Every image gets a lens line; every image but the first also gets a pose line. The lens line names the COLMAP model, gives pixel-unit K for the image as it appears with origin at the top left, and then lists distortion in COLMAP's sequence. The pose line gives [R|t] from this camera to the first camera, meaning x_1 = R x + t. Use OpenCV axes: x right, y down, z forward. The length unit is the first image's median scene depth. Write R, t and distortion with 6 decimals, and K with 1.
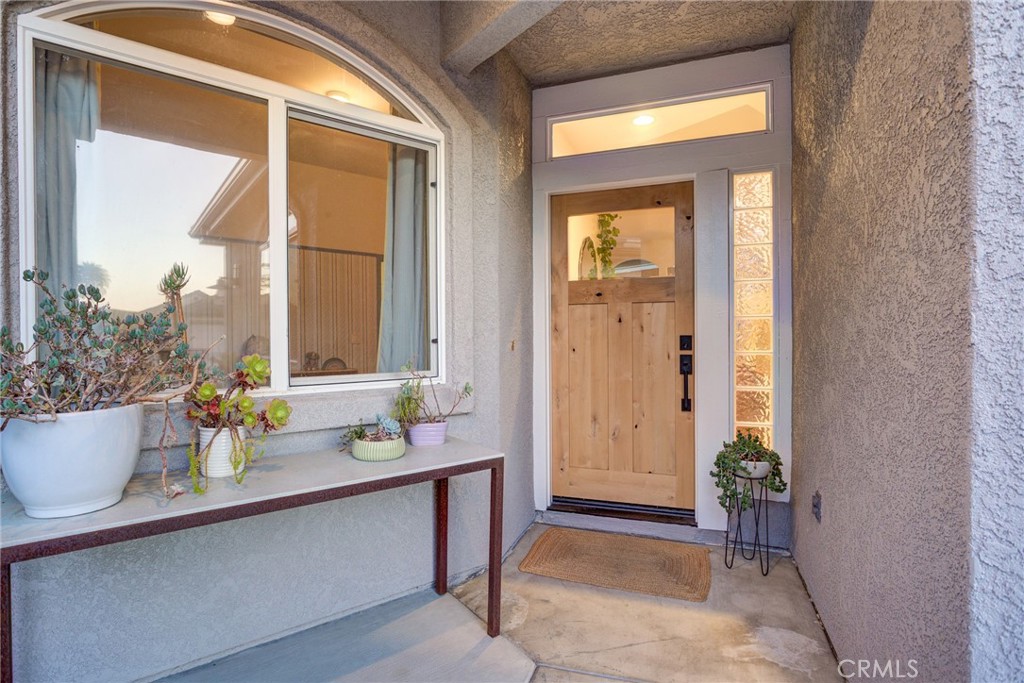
lens RADIAL K [[505.3, 0, 511.1], [0, 505.3, 339.9], [0, 0, 1]] dist [-0.018159, 0.007935]
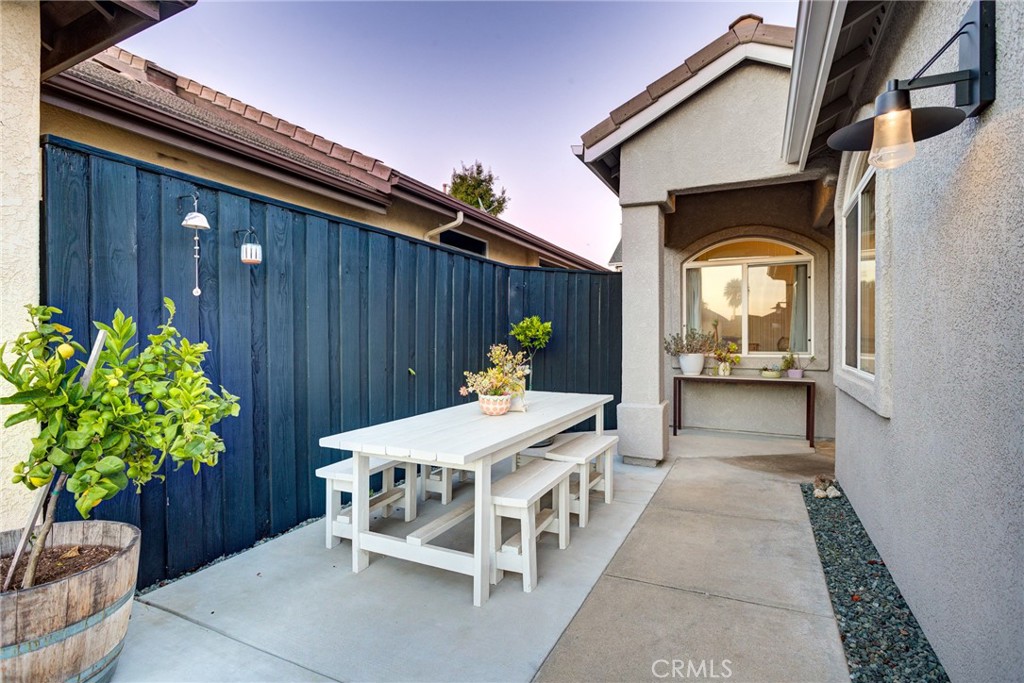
lens RADIAL K [[498.4, 0, 512.0], [0, 498.4, 341.5], [0, 0, 1]] dist [-0.020012, -0.000063]
pose [[0.428890, 0.008467, -0.903317, 1.617123], [-0.005399, 0.999962, 0.006810, 0.000781], [0.903341, 0.001956, 0.428920, -1.561057]]
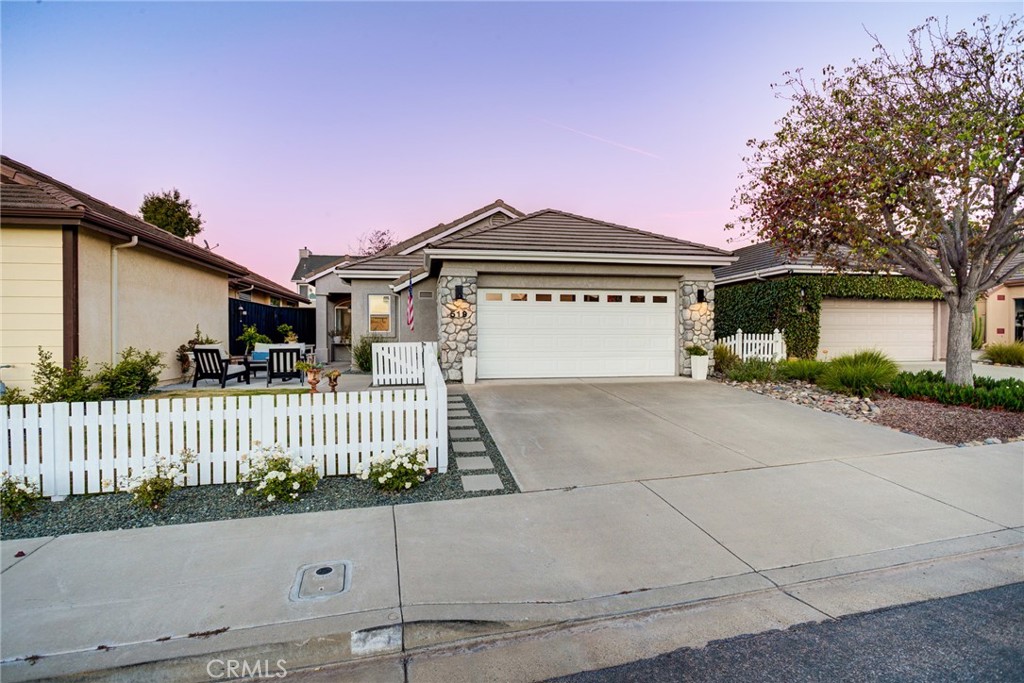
lens RADIAL K [[505.3, 0, 511.1], [0, 505.3, 339.9], [0, 0, 1]] dist [-0.018159, 0.007935]
pose [[0.881073, 0.004764, -0.472957, 6.367918], [-0.004503, 0.999988, 0.001683, 0.114854], [0.472960, 0.000647, 0.881084, -5.776160]]
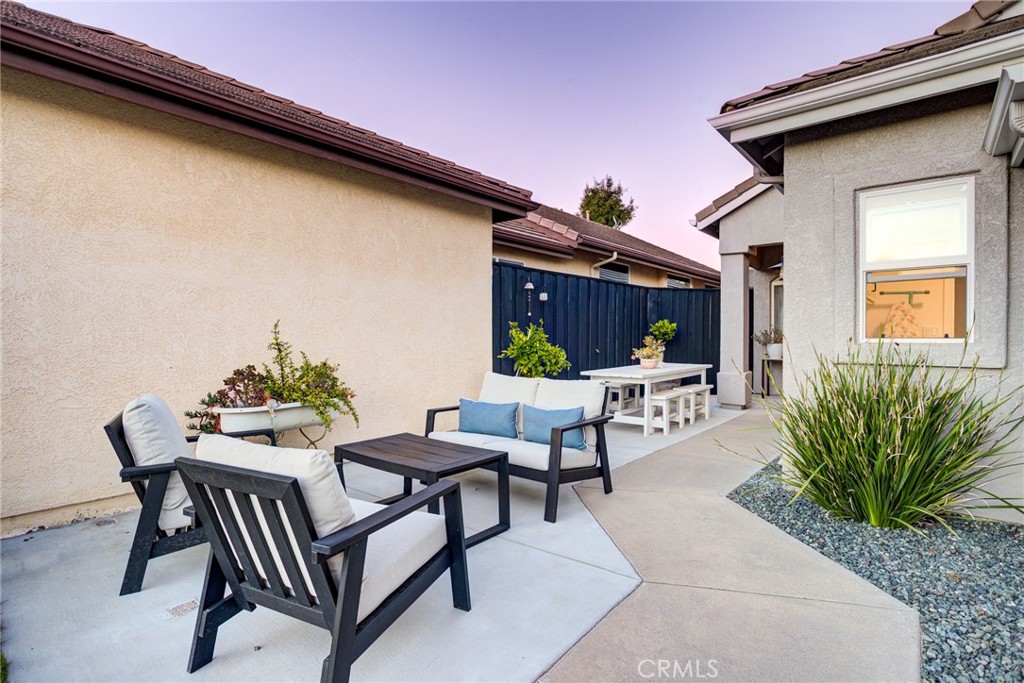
lens RADIAL K [[498.4, 0, 512.0], [0, 498.4, 341.5], [0, 0, 1]] dist [-0.020012, -0.000063]
pose [[0.199600, 0.014583, -0.979769, 3.084981], [-0.005926, 0.999889, 0.013675, 0.018586], [0.979860, 0.003076, 0.199664, -2.396981]]
